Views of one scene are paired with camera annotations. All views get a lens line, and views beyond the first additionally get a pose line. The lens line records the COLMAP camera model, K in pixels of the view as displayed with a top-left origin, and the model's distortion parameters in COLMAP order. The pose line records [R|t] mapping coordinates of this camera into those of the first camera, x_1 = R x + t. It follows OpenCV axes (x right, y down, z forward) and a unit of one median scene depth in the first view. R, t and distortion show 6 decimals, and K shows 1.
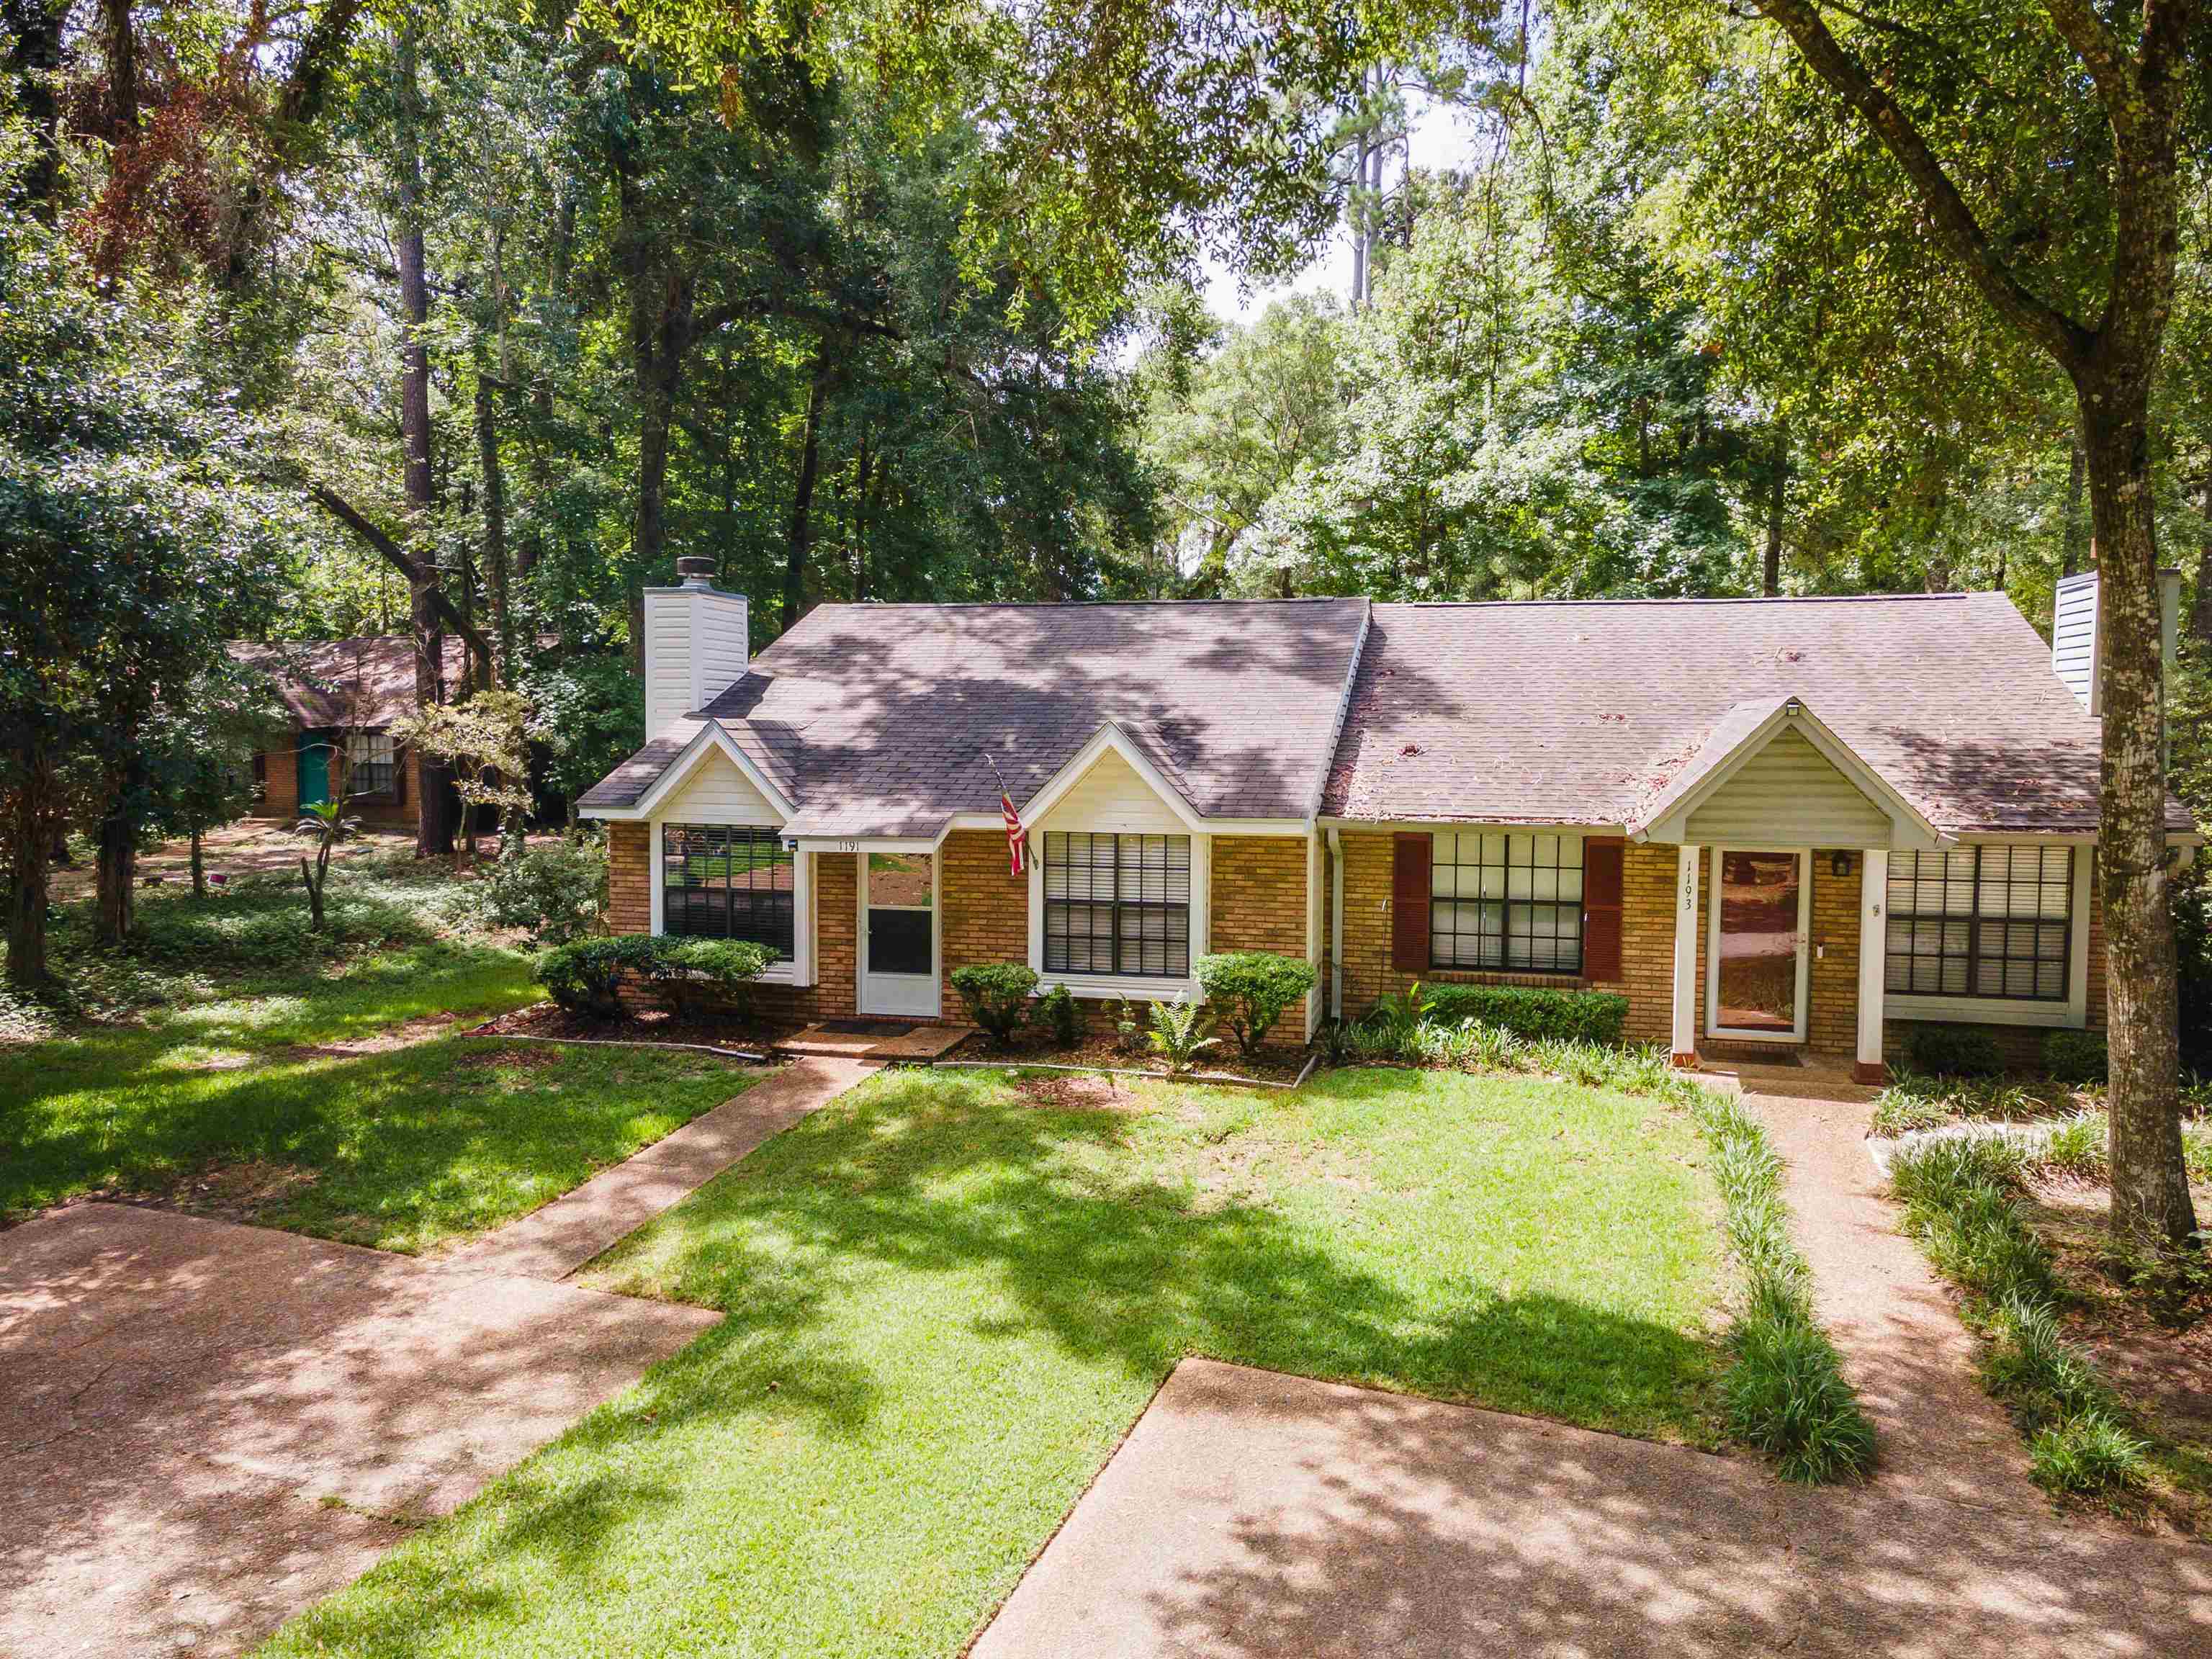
lens RADIAL K [[1594.9, 0, 1106.0], [0, 1594.9, 829.5], [0, 0, 1]] dist [0.025330, 0.070967]
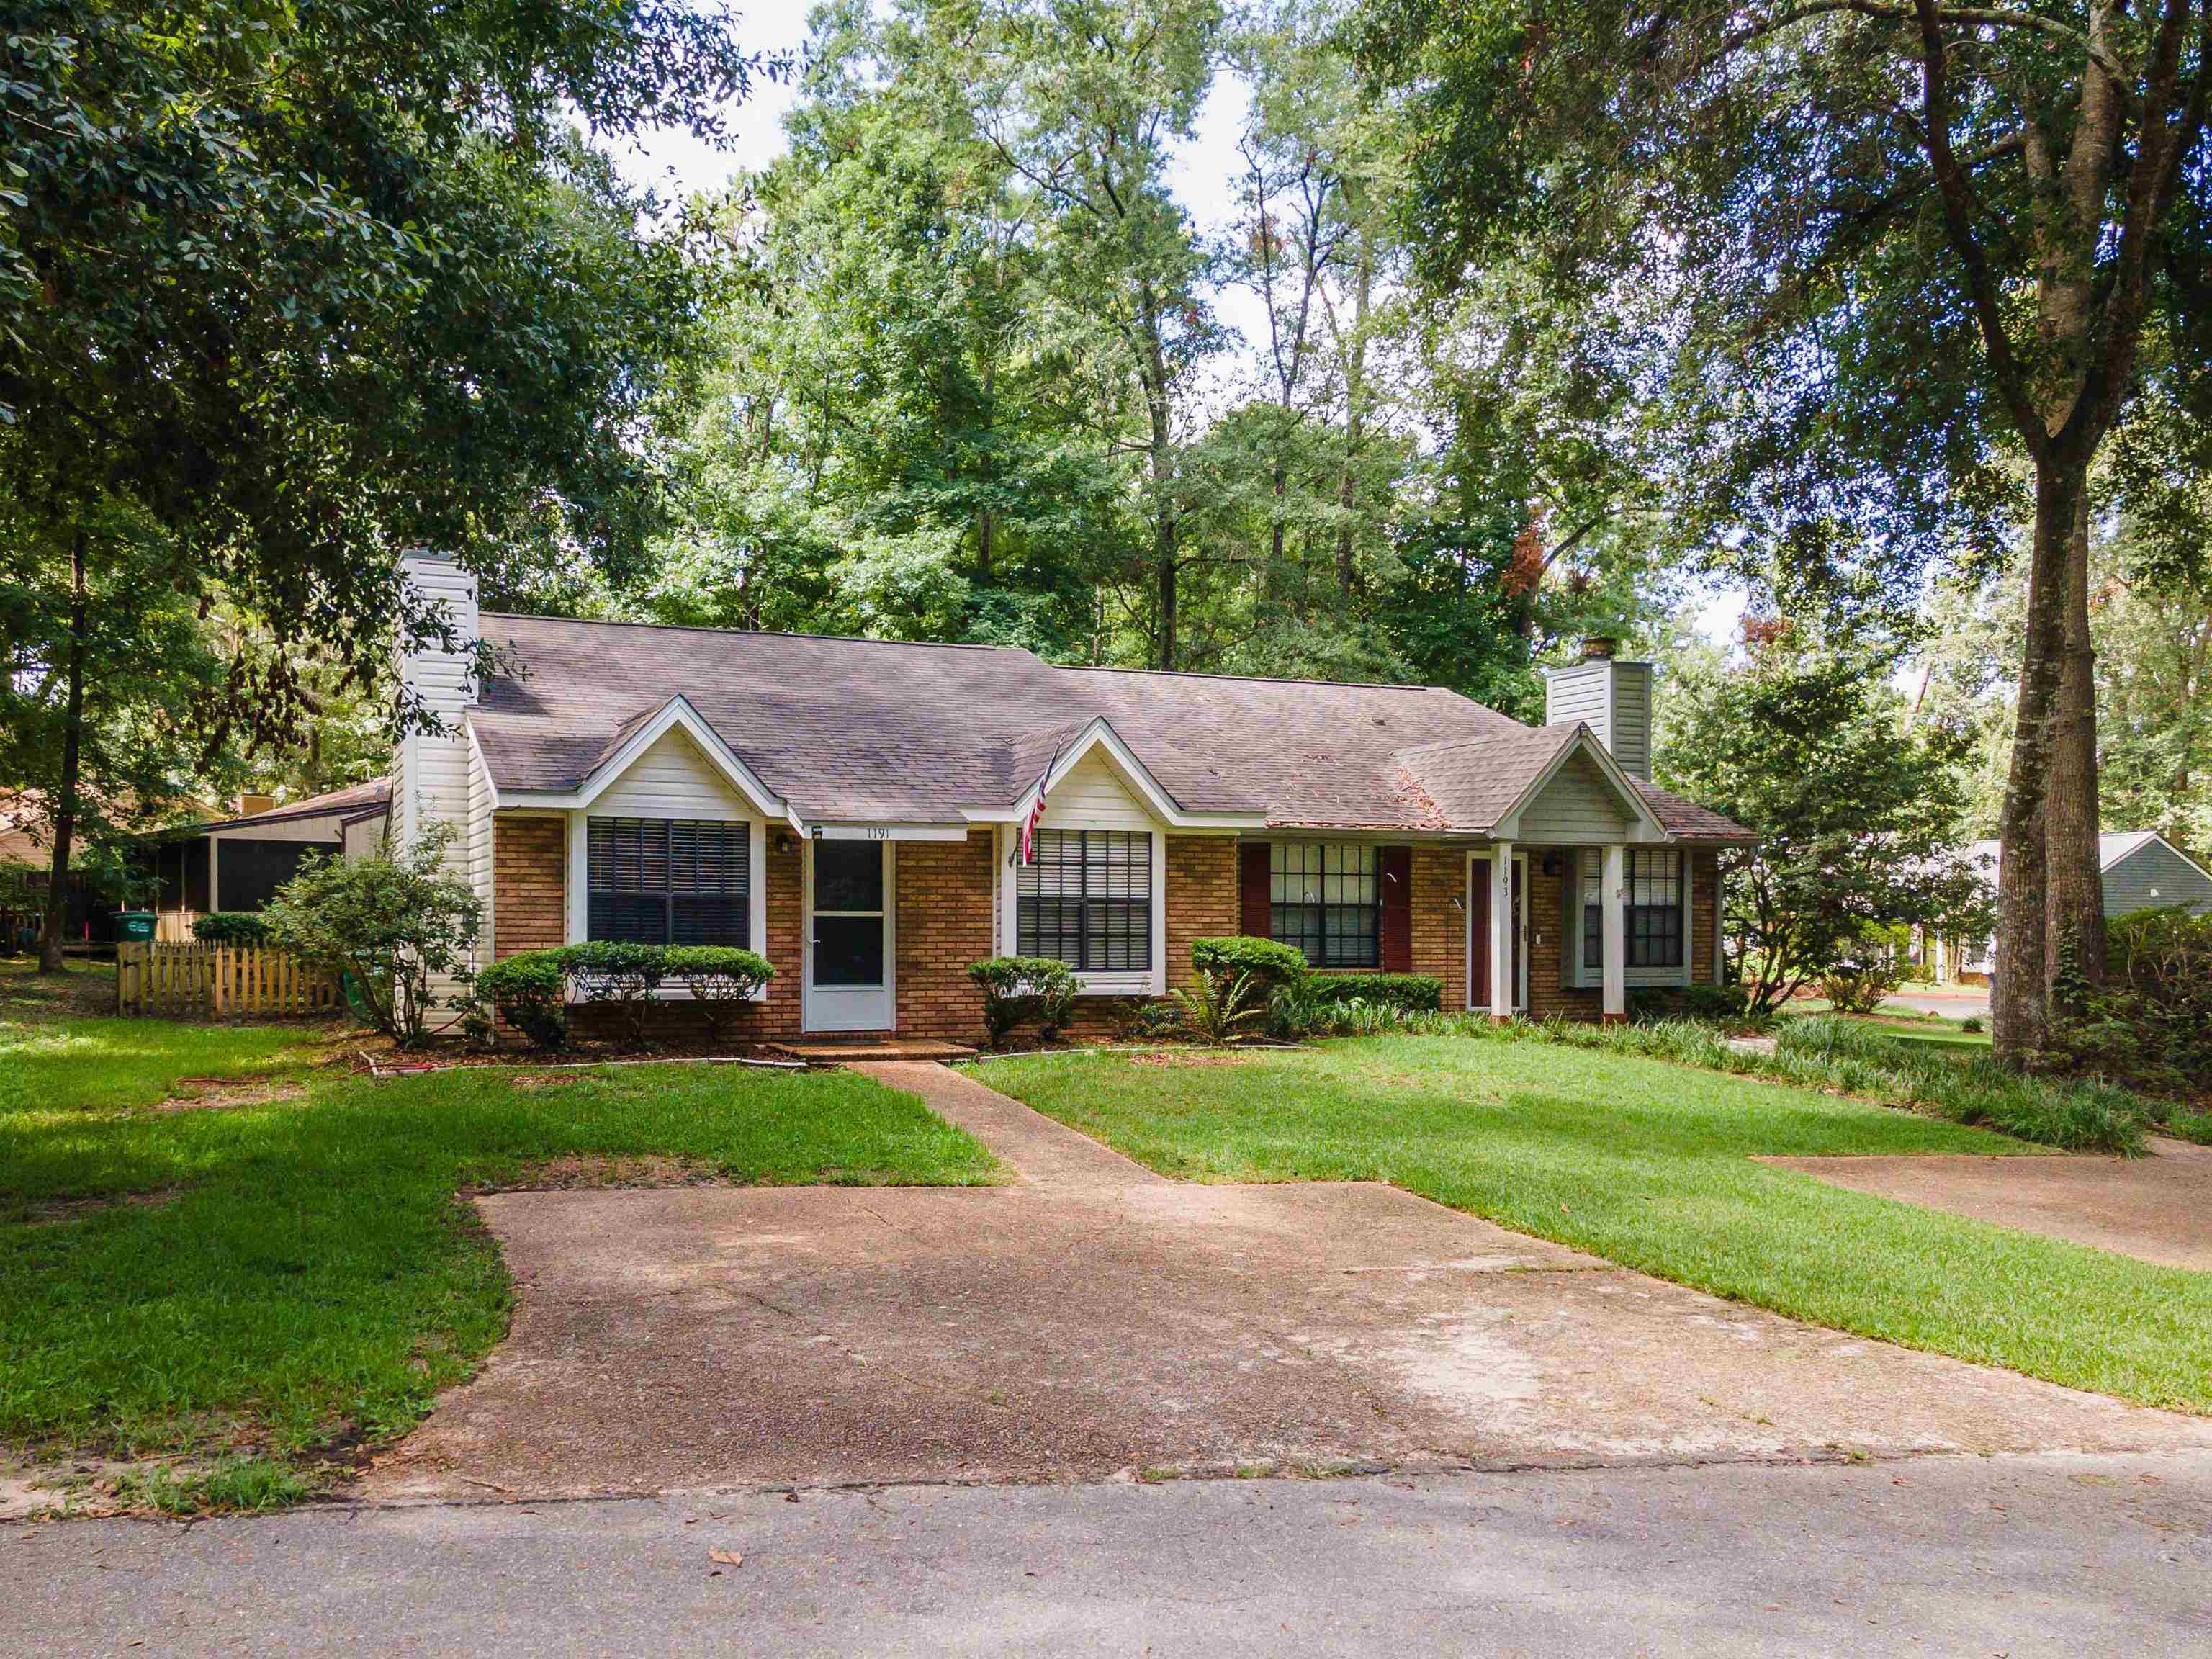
lens RADIAL K [[1819.6, 0, 954.5], [0, 1819.6, 952.1], [0, 0, 1]] dist [0.027812, 0.072958]
pose [[0.806828, -0.009683, 0.590707, -0.768867], [0.039576, 0.998506, -0.037687, 0.124120], [-0.589459, 0.053785, 0.806005, 0.132130]]
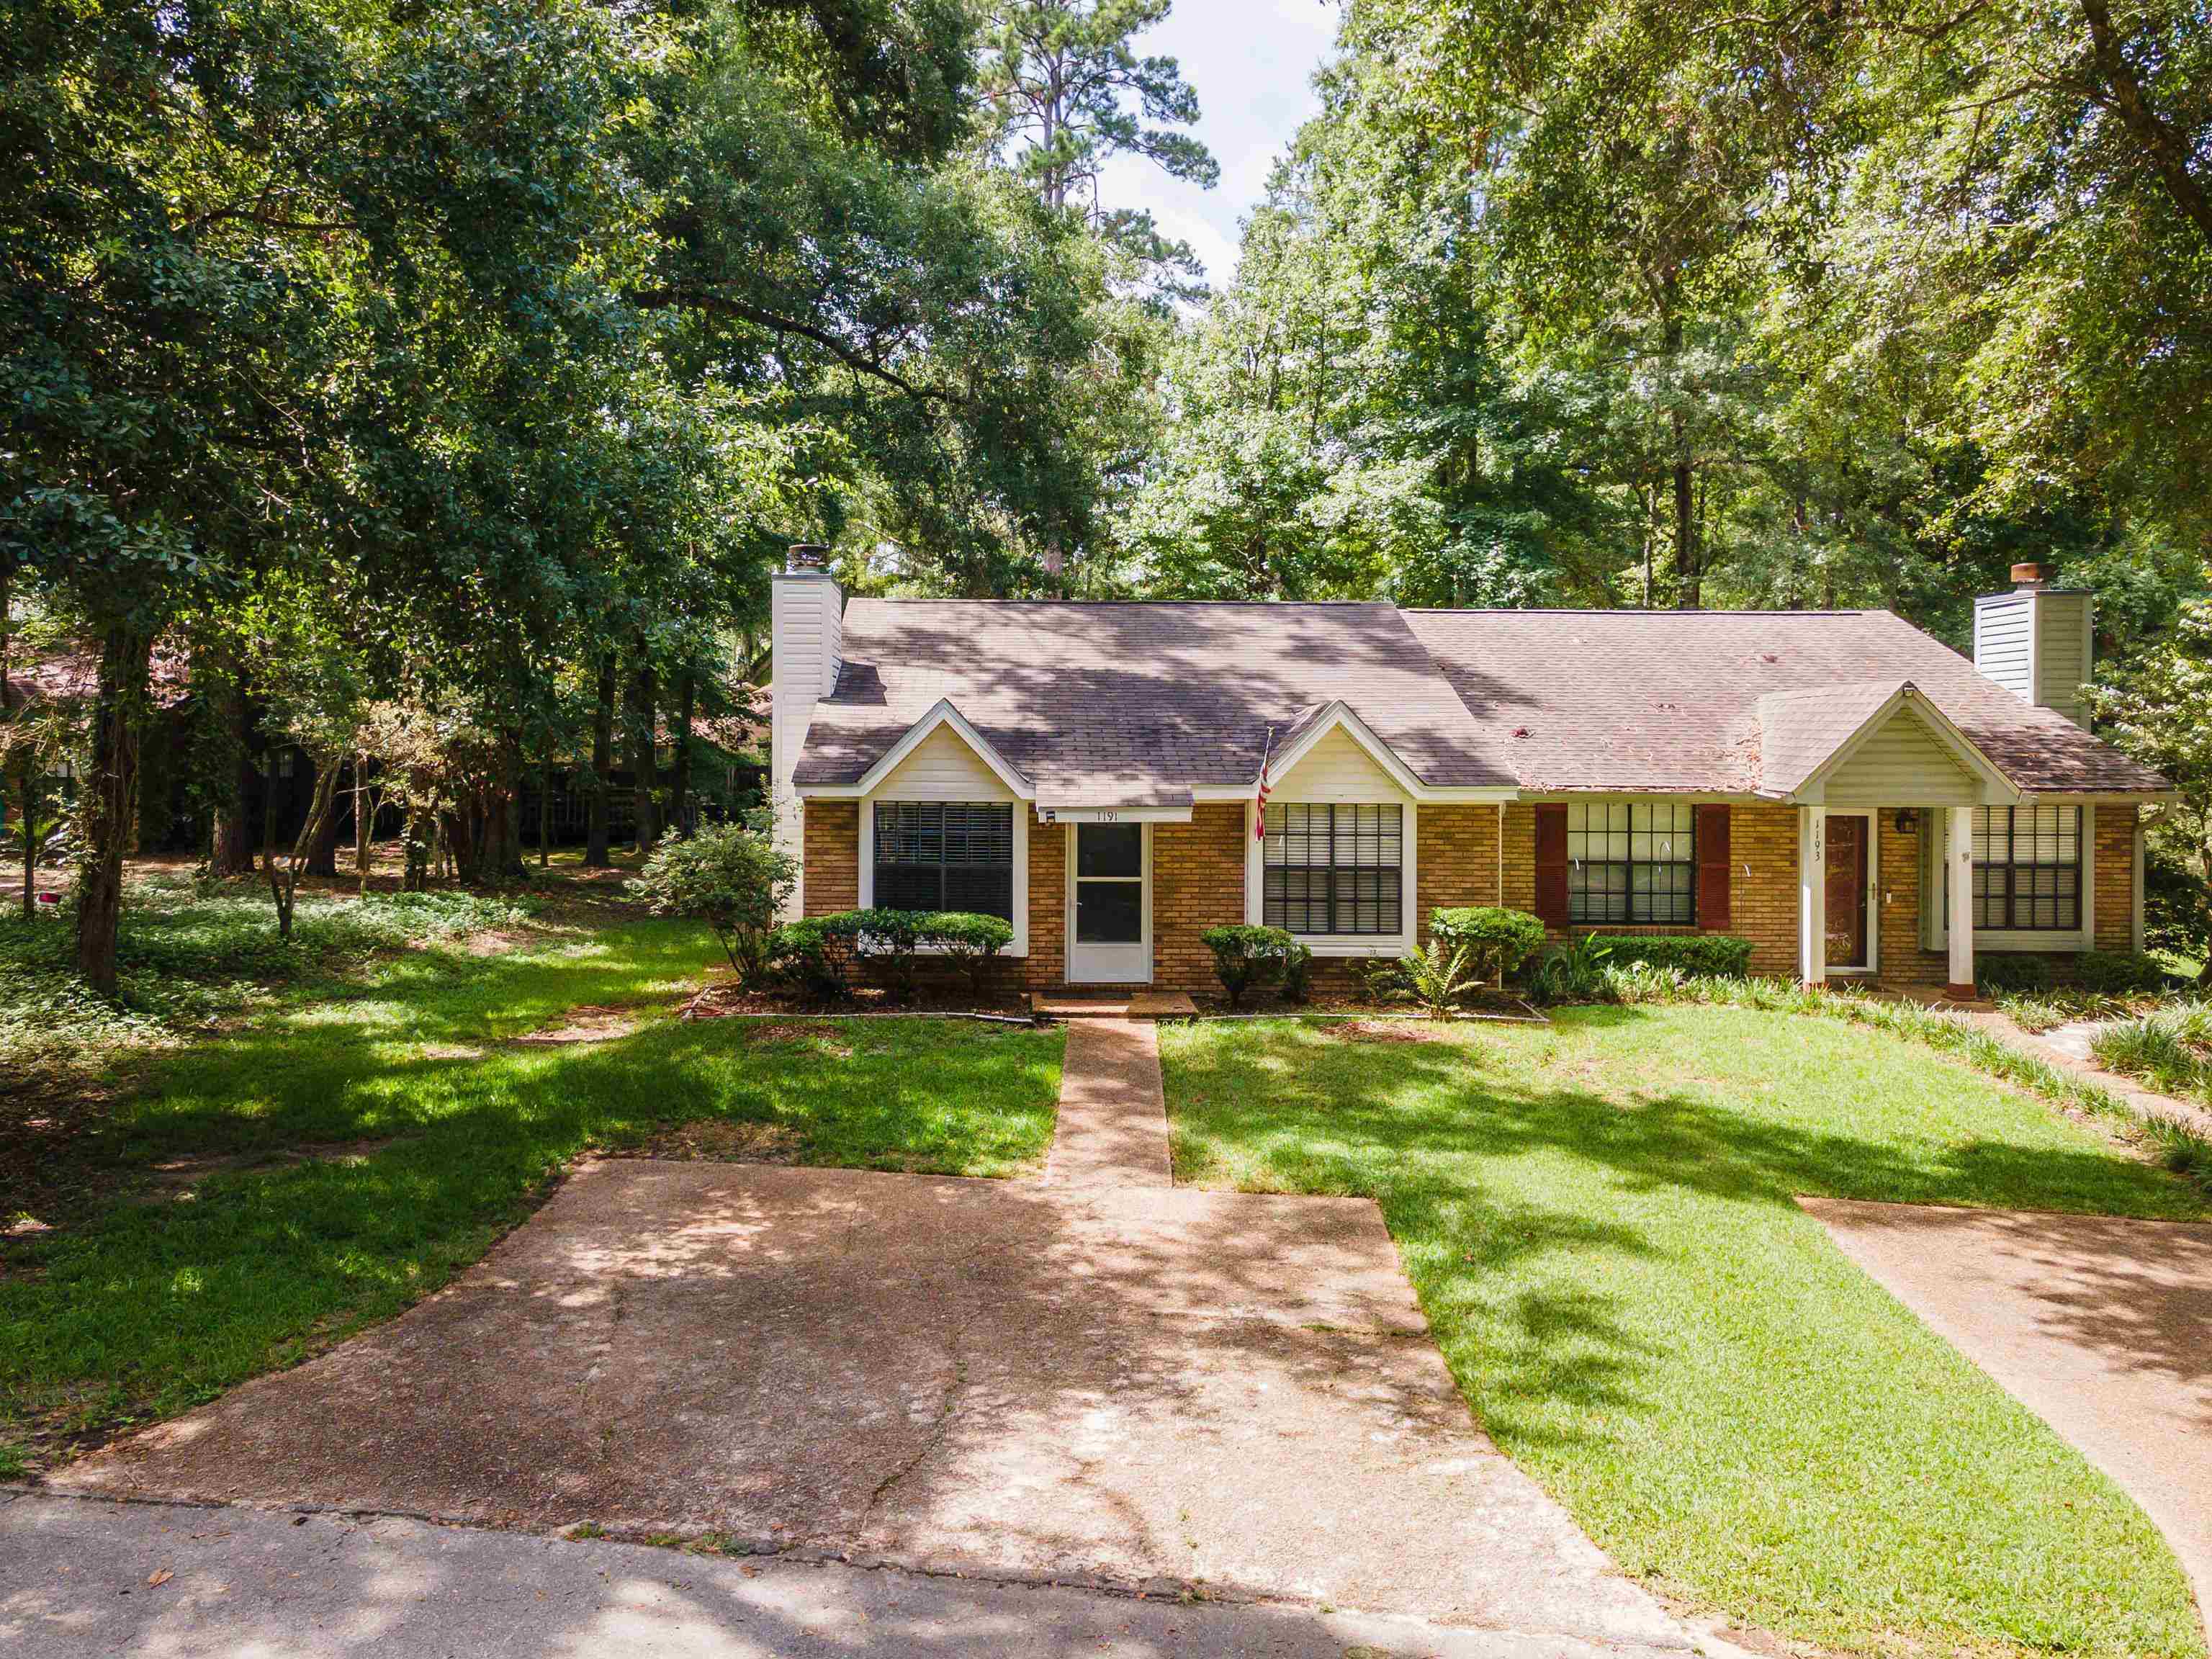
lens RADIAL K [[1690.3, 0, 1036.3], [0, 1690.3, 784.1], [0, 0, 1]] dist [0.020755, 0.080404]
pose [[0.964767, -0.003854, 0.263076, -0.513065], [0.017504, 0.998618, -0.049564, 0.044644], [-0.262521, 0.052422, 0.963501, -0.063381]]
